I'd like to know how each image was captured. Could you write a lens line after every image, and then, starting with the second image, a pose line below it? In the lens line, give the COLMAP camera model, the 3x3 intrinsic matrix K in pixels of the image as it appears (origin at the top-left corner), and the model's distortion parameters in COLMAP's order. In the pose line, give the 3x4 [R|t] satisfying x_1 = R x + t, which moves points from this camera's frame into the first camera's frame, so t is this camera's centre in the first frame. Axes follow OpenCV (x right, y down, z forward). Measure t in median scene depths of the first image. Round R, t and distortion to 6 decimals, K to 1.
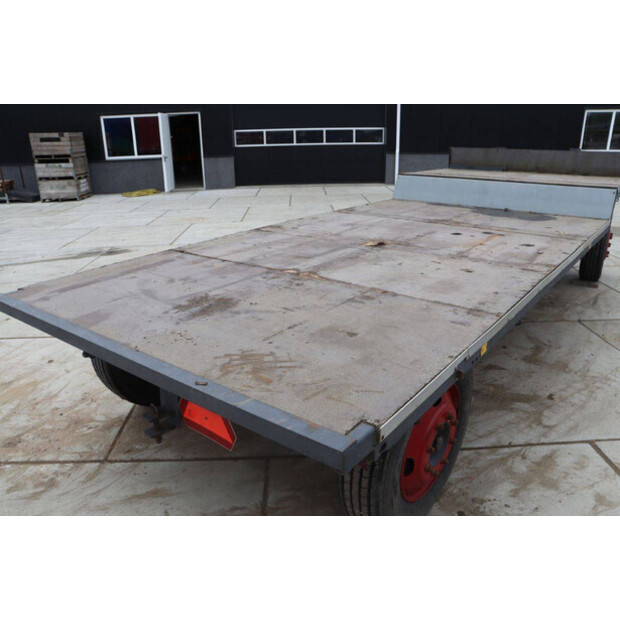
lens RADIAL K [[501.1, 0, 317.8], [0, 501.1, 326.7], [0, 0, 1]] dist [-0.153172, 0.115739]
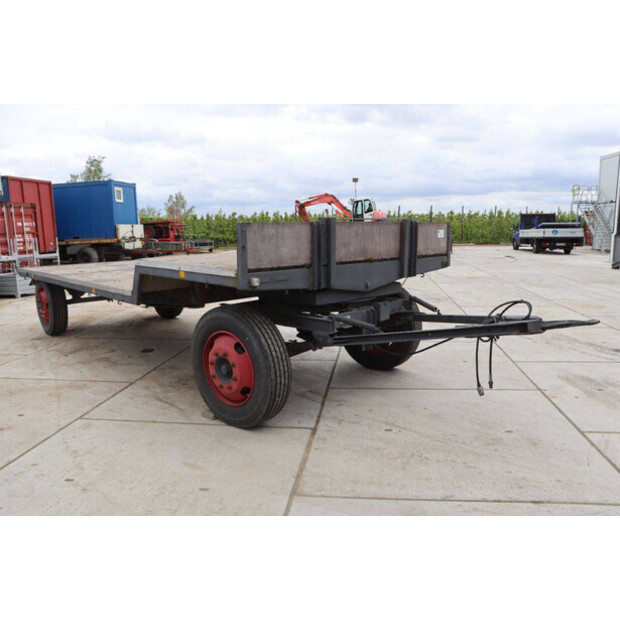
lens RADIAL K [[501.1, 0, 318.2], [0, 501.1, 326.7], [0, 0, 1]] dist [-0.153172, 0.115739]
pose [[-0.152903, 0.218188, -0.963854, 1.718871], [-0.349574, 0.900323, 0.259262, -0.619434], [0.924347, 0.376581, -0.061390, 1.638329]]
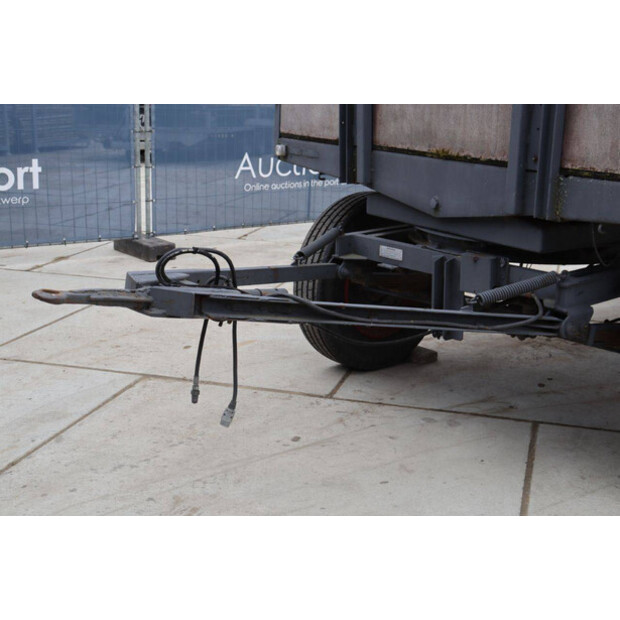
lens RADIAL K [[920.5, 0, 309.5], [0, 920.5, 311.8], [0, 0, 1]] dist [0.094174, 0.000000]
pose [[-0.949726, -0.077594, 0.303315, 0.554183], [0.115749, 0.813139, 0.570444, -0.925249], [-0.290901, 0.576874, -0.763278, 2.443221]]
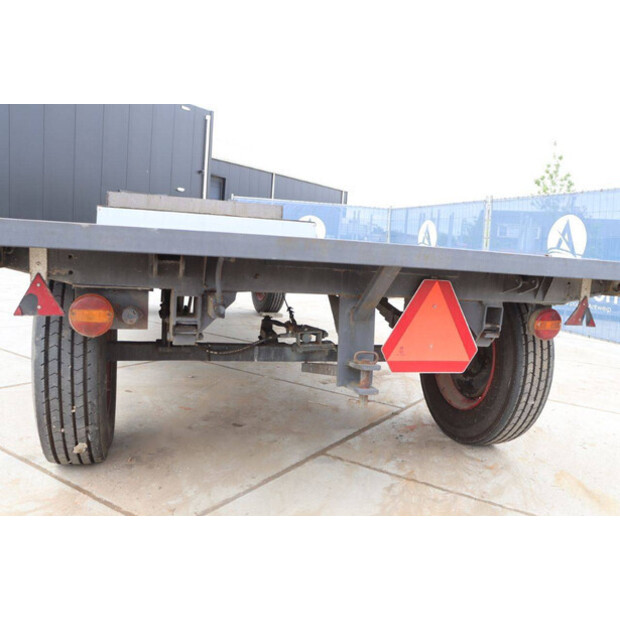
lens RADIAL K [[542.5, 0, 311.0], [0, 542.5, 318.9], [0, 0, 1]] dist [-0.111025, 0.070059]
pose [[0.573281, -0.048340, 0.817932, -0.596061], [0.228762, 0.968004, -0.103128, 0.099925], [-0.786777, 0.246233, 0.565996, 0.327782]]
